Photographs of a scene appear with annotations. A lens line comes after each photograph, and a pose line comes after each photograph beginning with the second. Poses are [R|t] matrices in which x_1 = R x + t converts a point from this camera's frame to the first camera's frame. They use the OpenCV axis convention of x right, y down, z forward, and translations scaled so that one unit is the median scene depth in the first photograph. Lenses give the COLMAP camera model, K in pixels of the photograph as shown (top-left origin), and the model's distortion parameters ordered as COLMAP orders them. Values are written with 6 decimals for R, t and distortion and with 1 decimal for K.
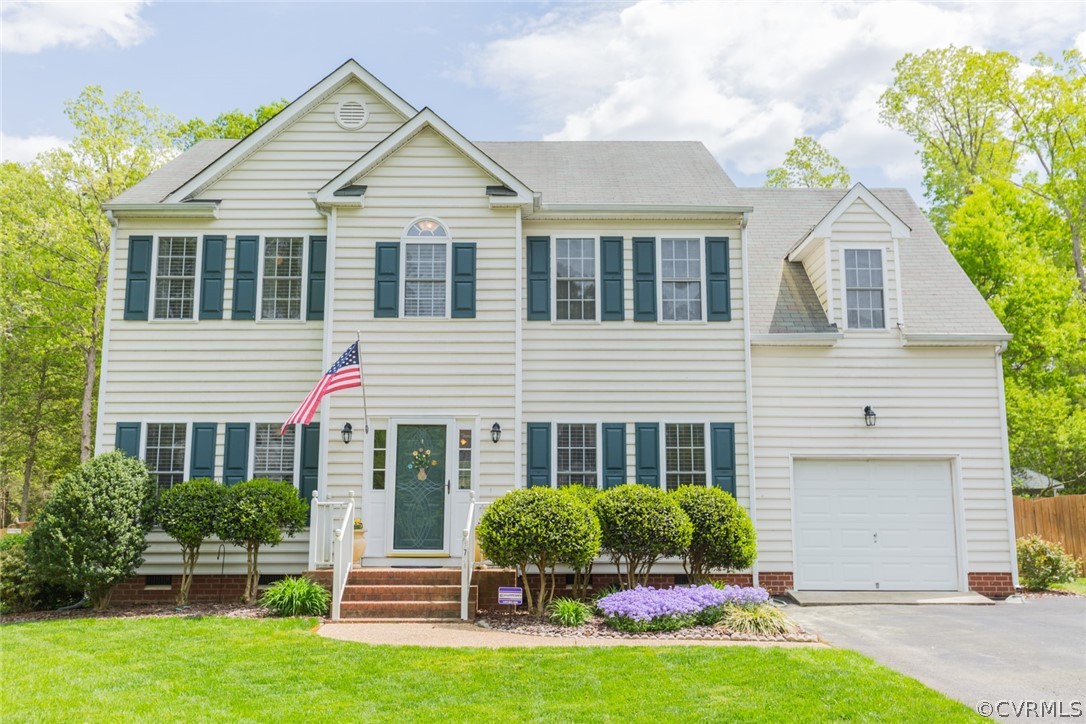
lens RADIAL K [[945.5, 0, 544.7], [0, 945.5, 362.1], [0, 0, 1]] dist [0.014597, -0.022766]
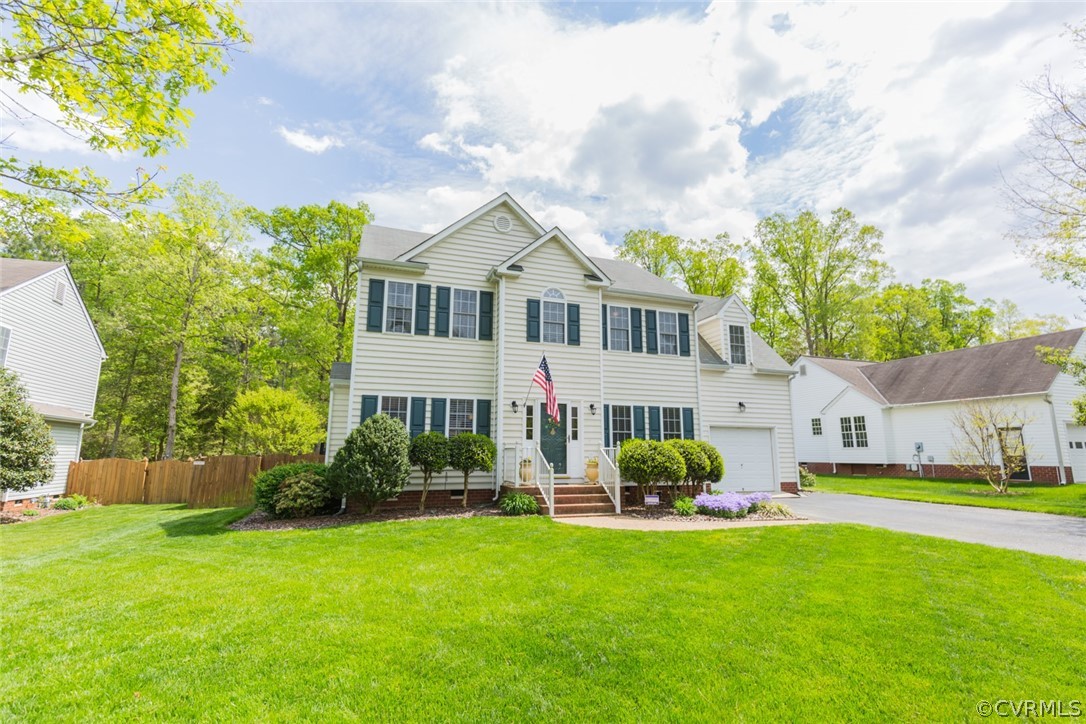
lens RADIAL K [[489.0, 0, 540.1], [0, 489.0, 365.7], [0, 0, 1]] dist [0.006990, -0.001620]
pose [[0.948574, 0.059877, 0.310840, -0.426483], [-0.057104, 0.998206, -0.018024, 0.012525], [-0.311361, -0.000653, 0.950291, 0.127475]]
